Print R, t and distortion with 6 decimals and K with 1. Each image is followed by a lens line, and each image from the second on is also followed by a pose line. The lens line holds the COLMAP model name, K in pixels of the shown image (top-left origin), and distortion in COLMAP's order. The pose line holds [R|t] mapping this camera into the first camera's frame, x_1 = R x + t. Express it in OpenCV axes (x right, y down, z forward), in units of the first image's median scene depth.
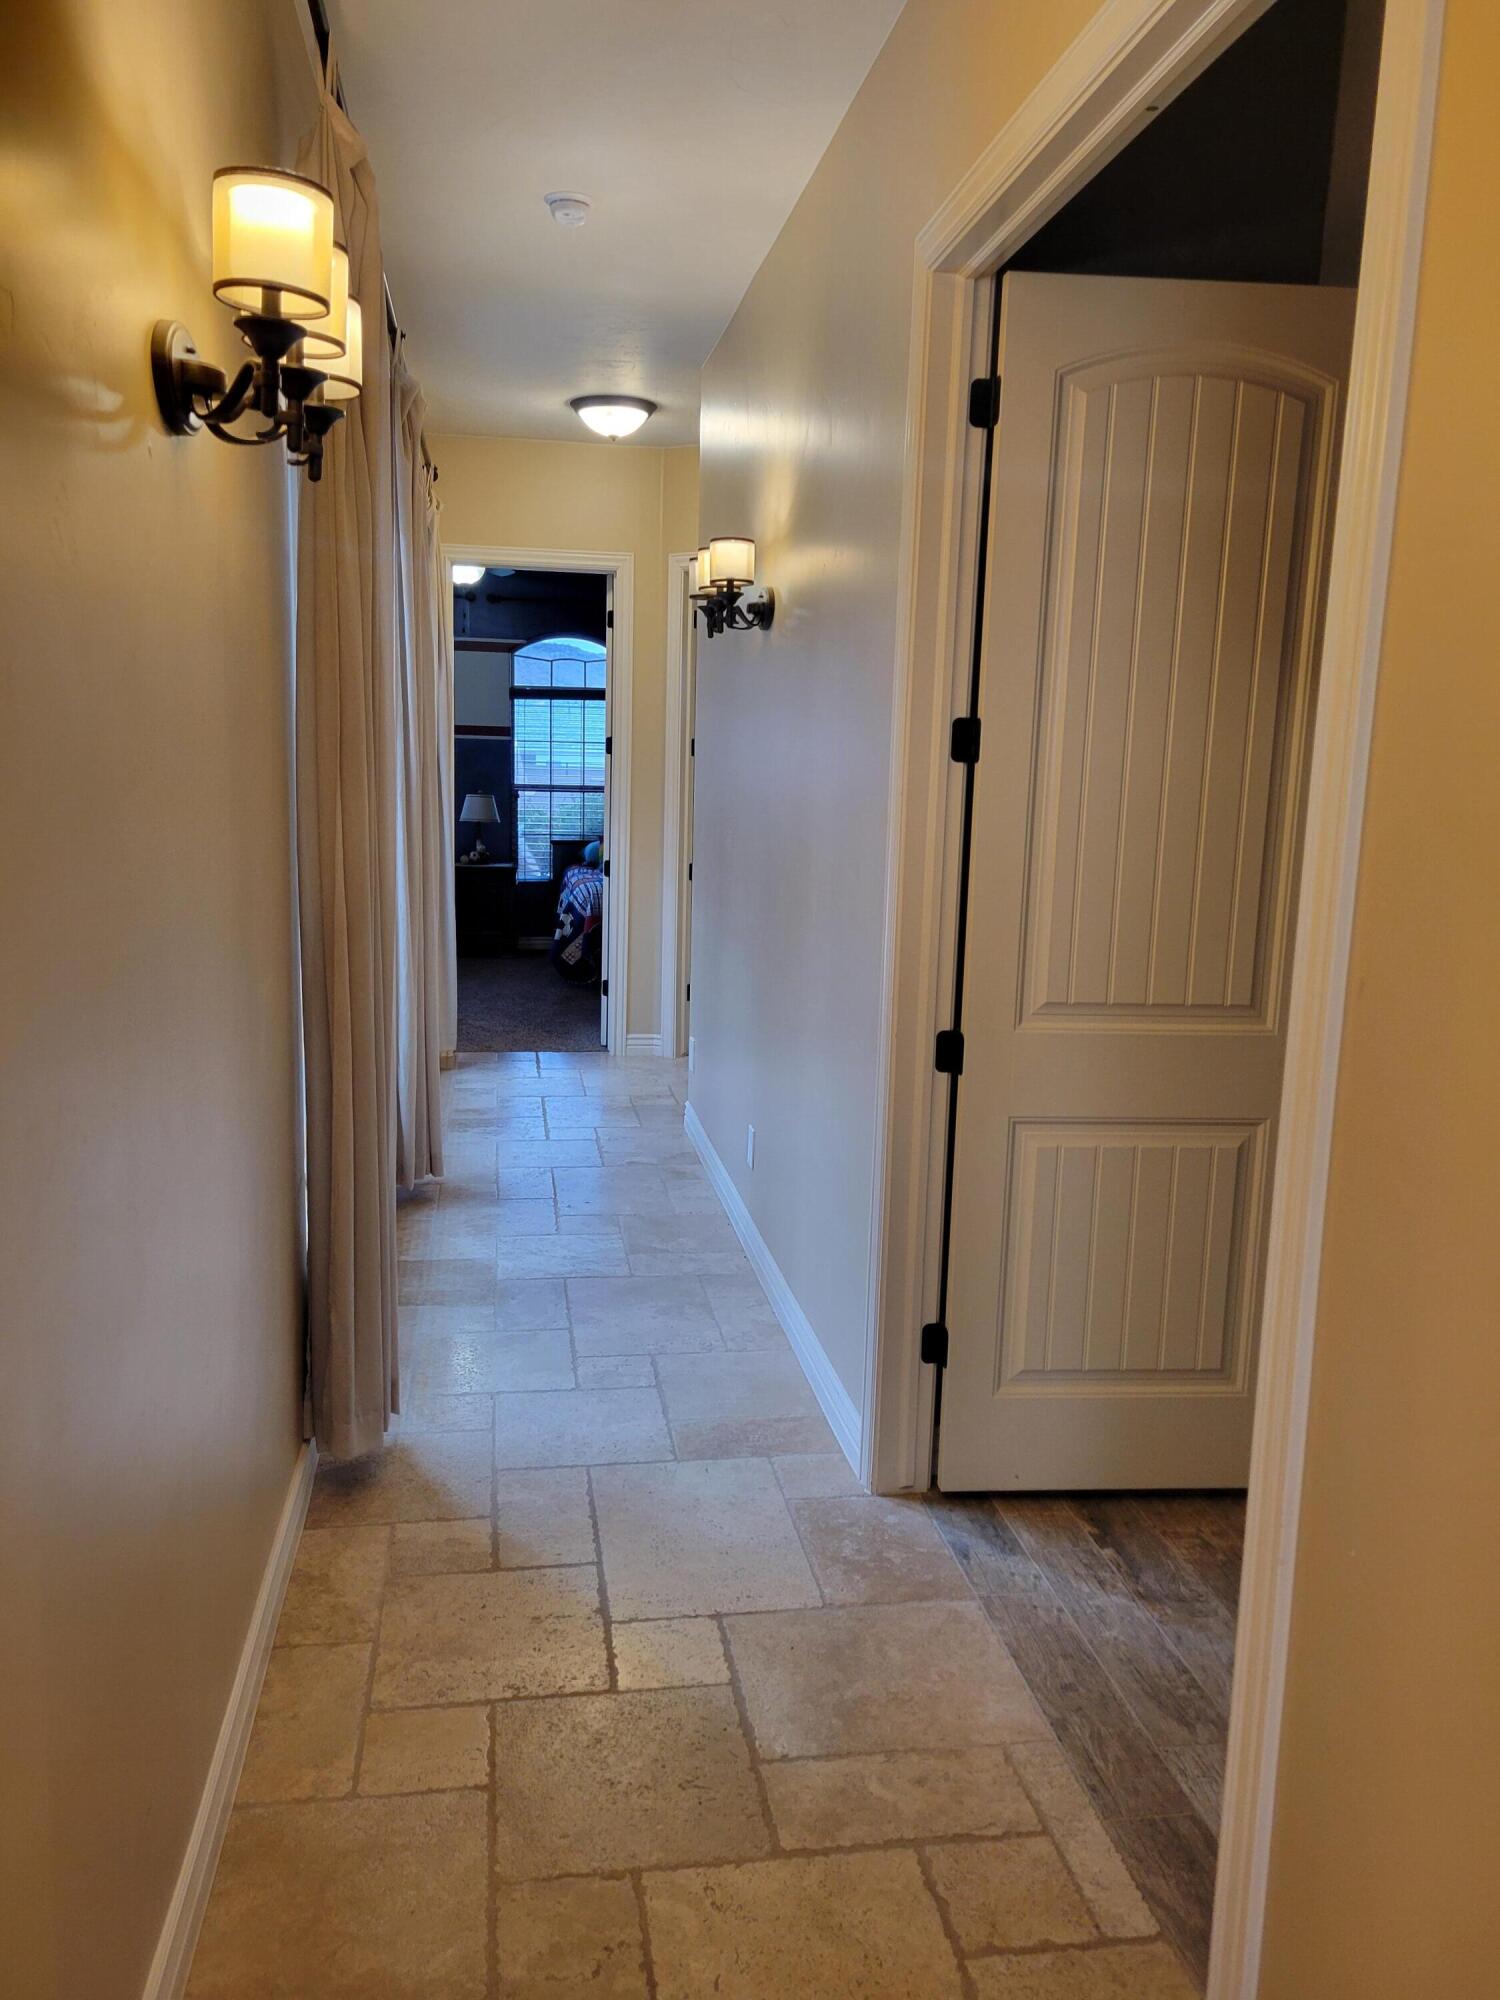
lens RADIAL K [[1496.5, 0, 749.1], [0, 1496.5, 1000.9], [0, 0, 1]] dist [0.052802, -0.030080]
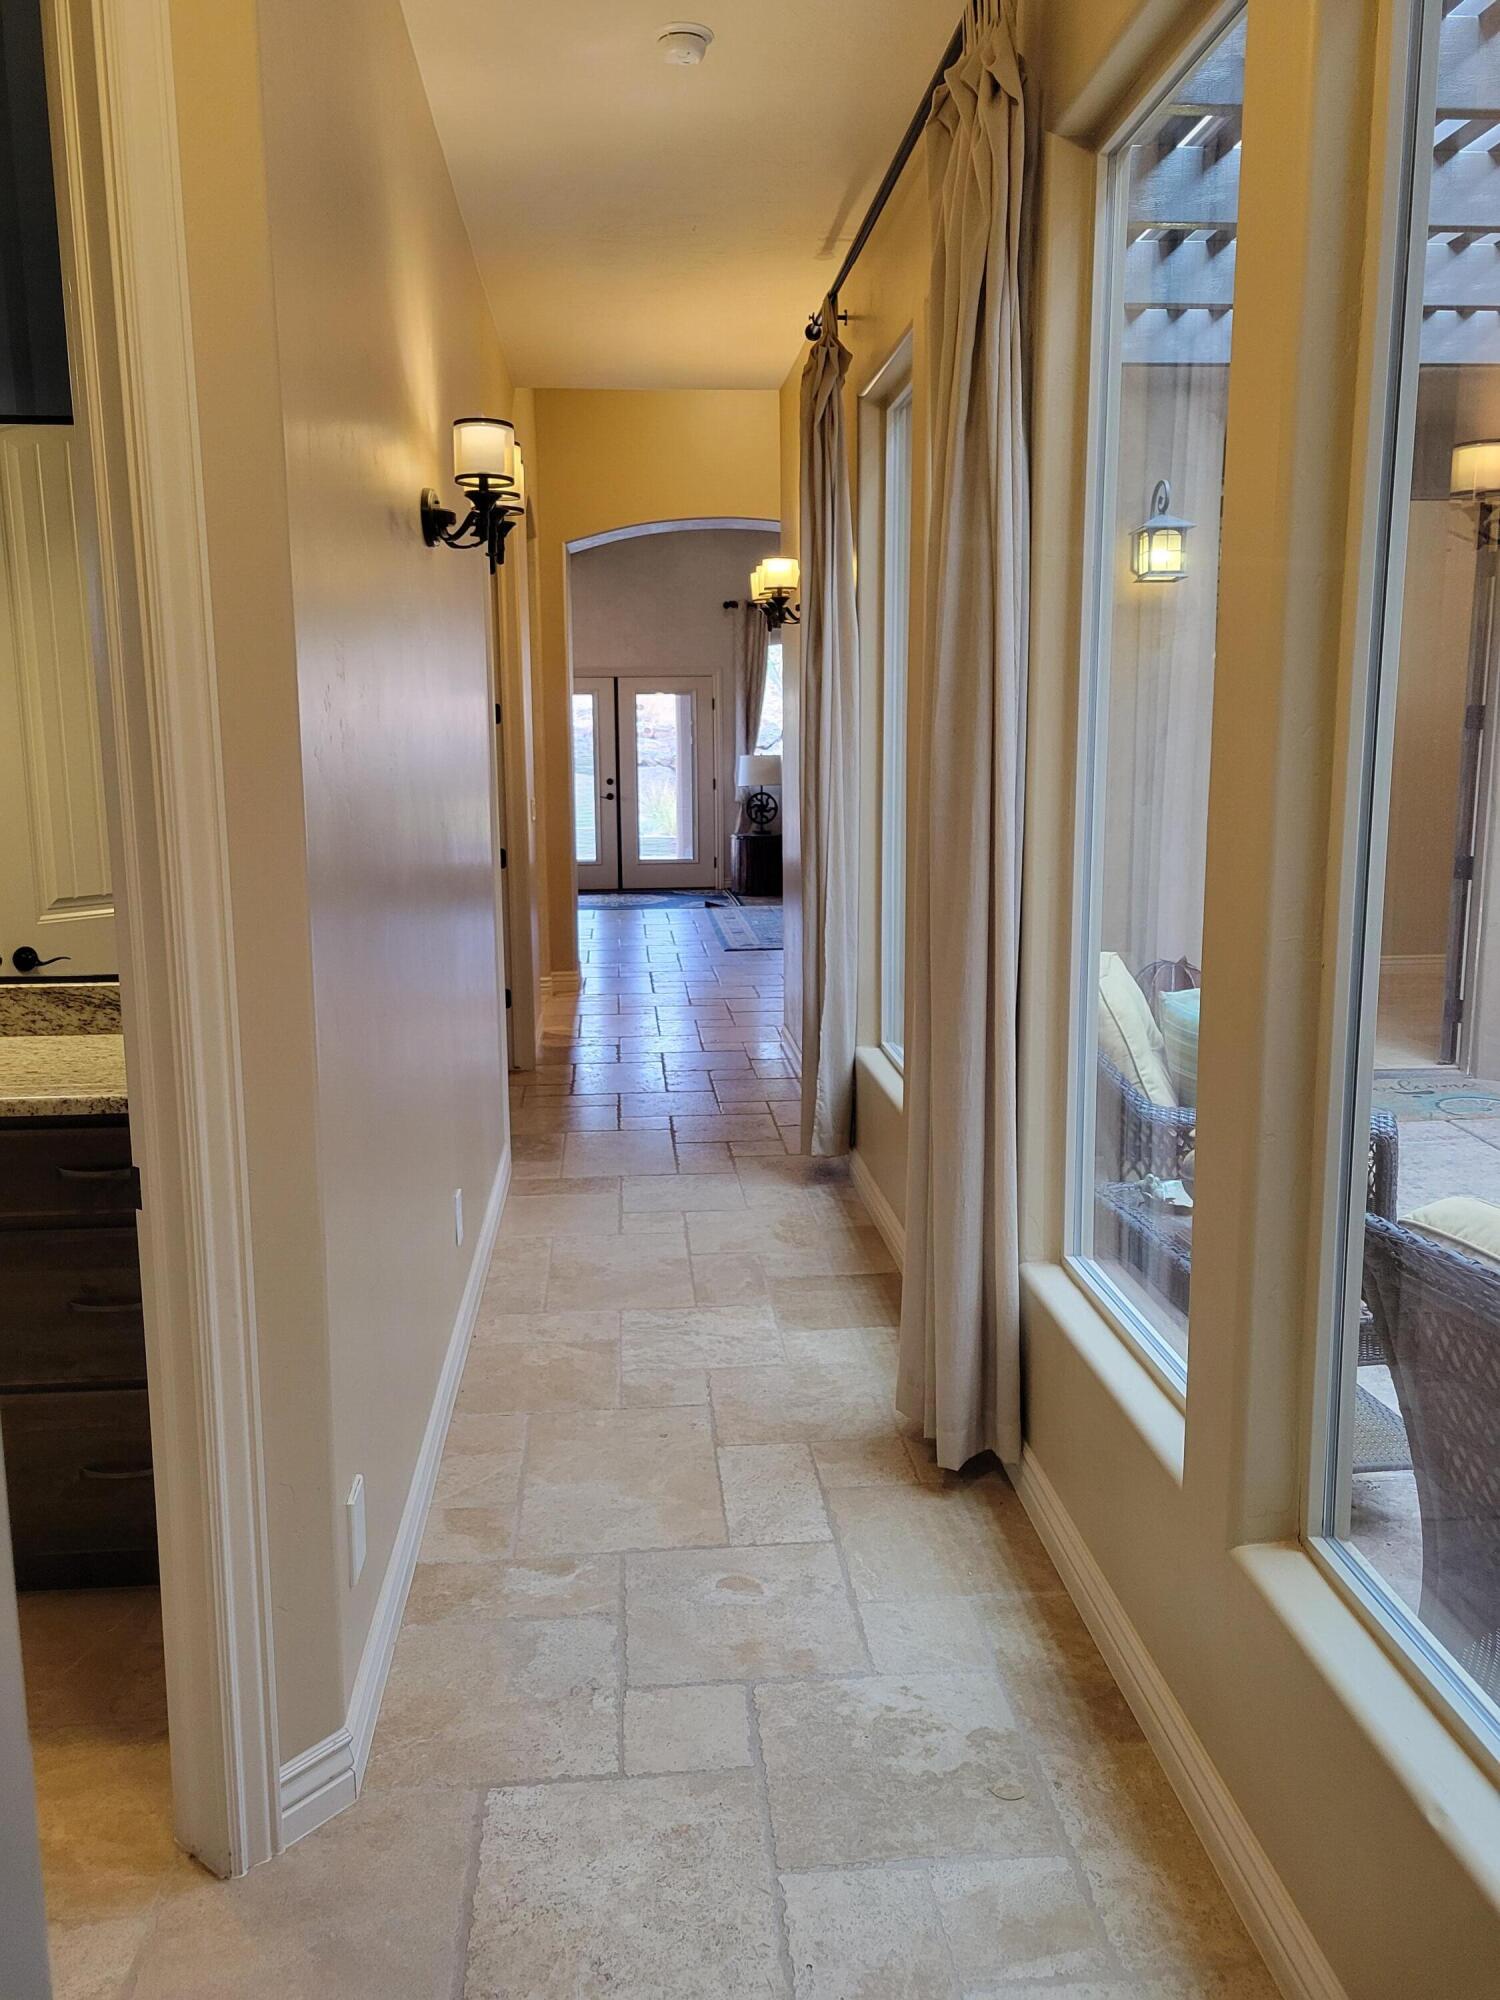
lens RADIAL K [[1496.5, 0, 743.0], [0, 1496.5, 989.7], [0, 0, 1]] dist [0.052802, -0.030080]
pose [[-0.996486, -0.033621, 0.076722, -0.150394], [-0.006702, 0.944982, 0.327054, -0.201148], [-0.083497, 0.325390, -0.941886, 1.256601]]
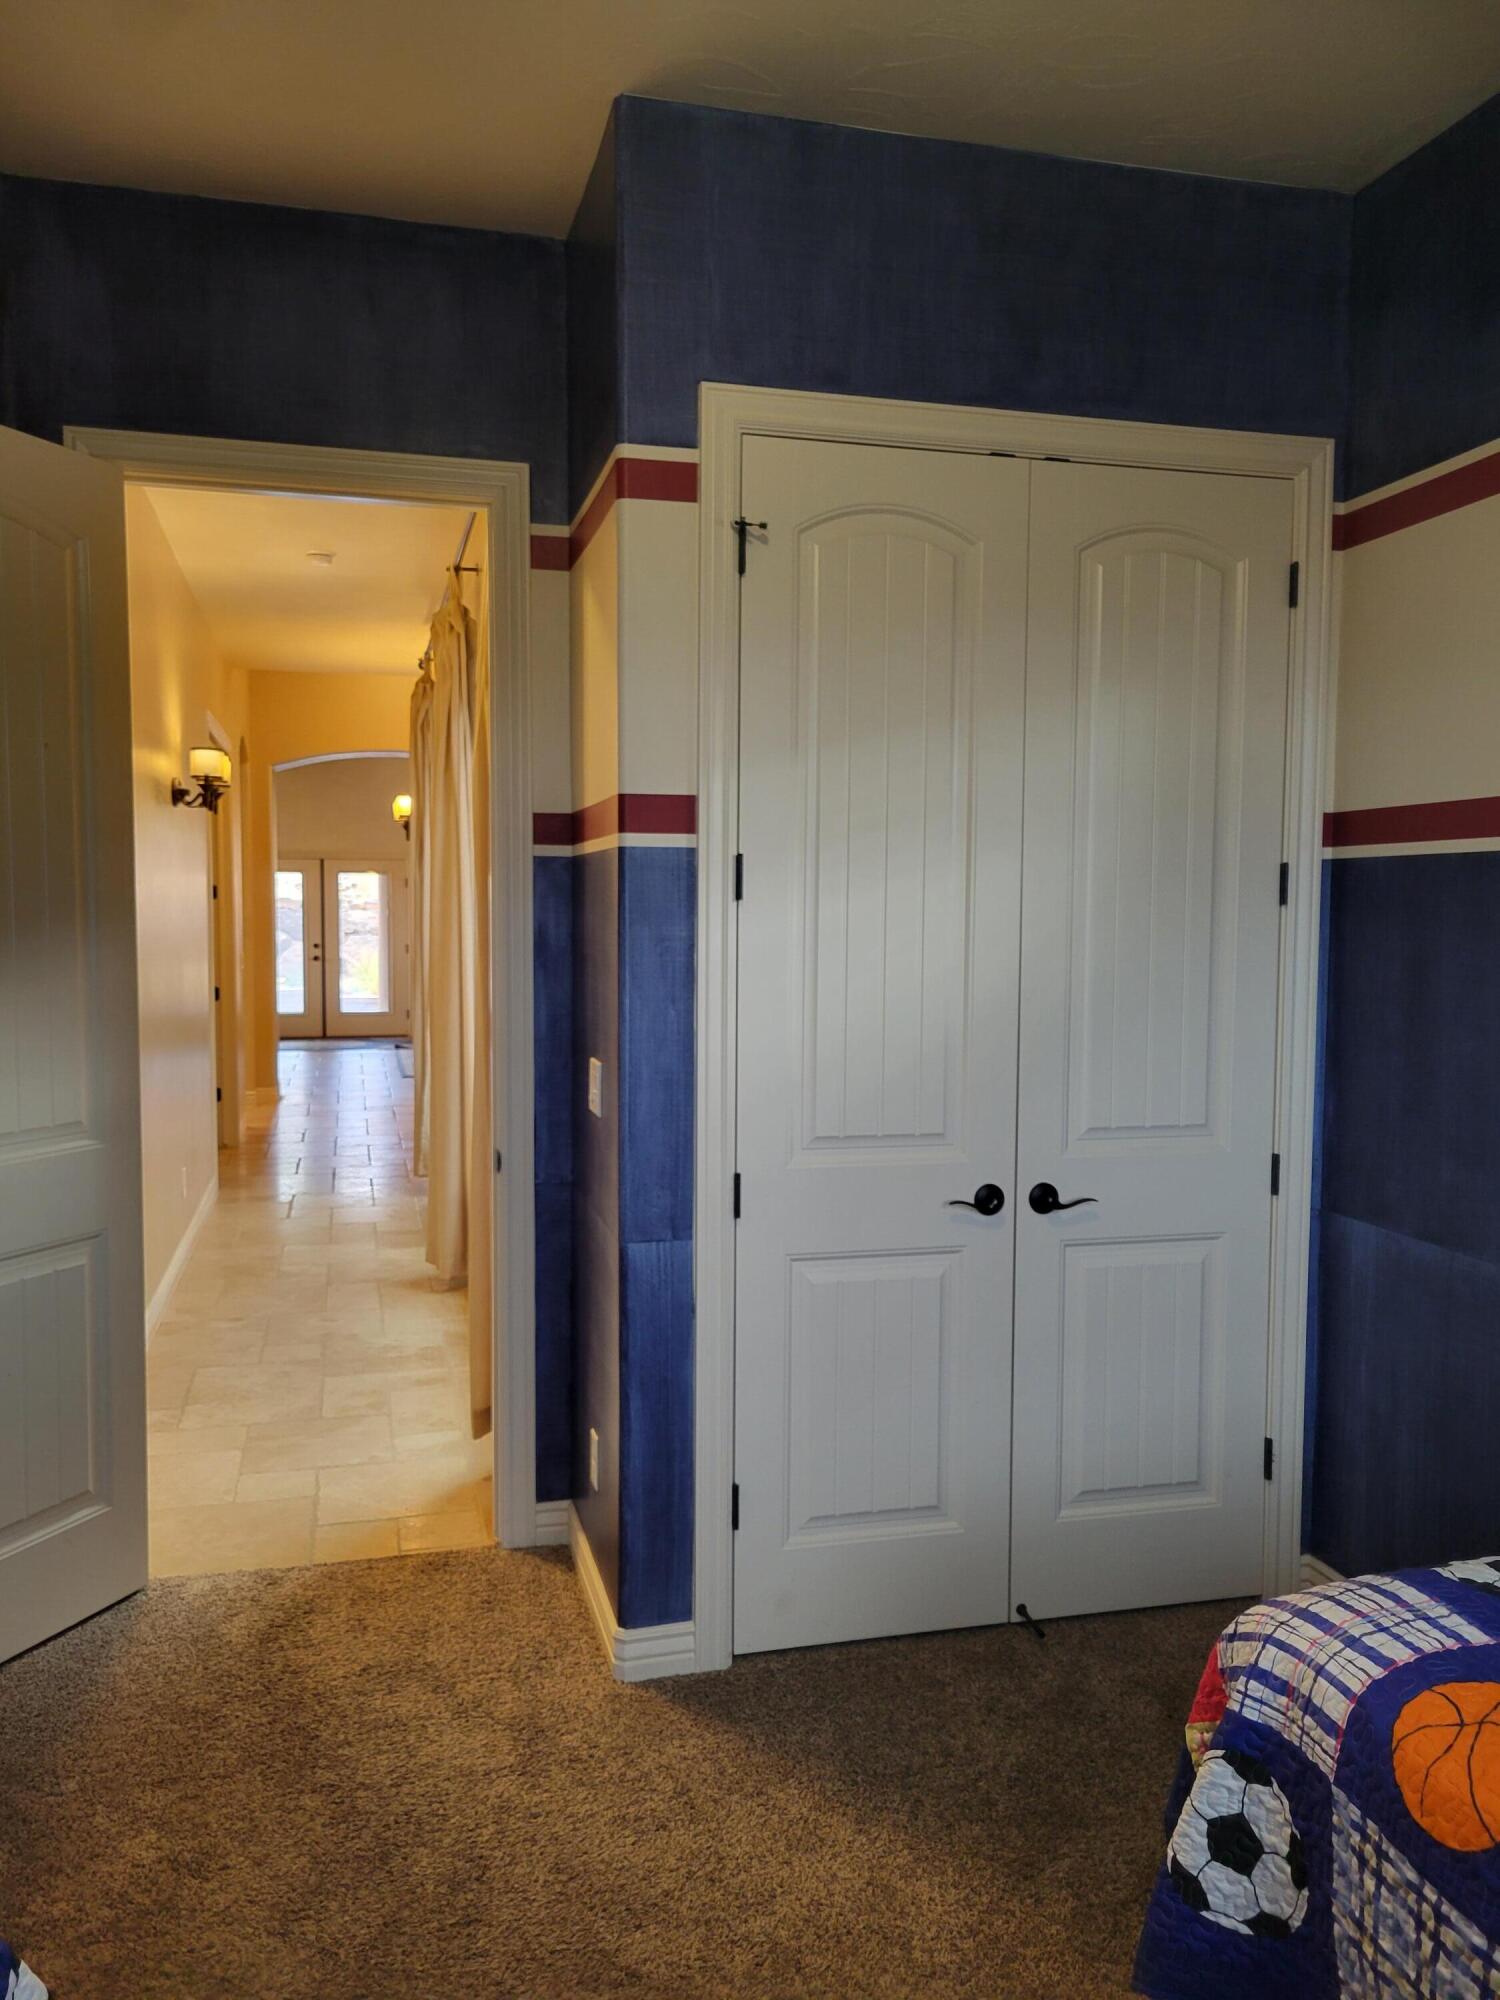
lens RADIAL K [[1496.5, 0, 739.4], [0, 1496.5, 1016.8], [0, 0, 1]] dist [0.052802, -0.030080]
pose [[-0.995290, -0.027215, -0.093039, -0.273752], [-0.048067, 0.972034, 0.229868, -0.286721], [0.084181, 0.233258, -0.968764, 1.734632]]
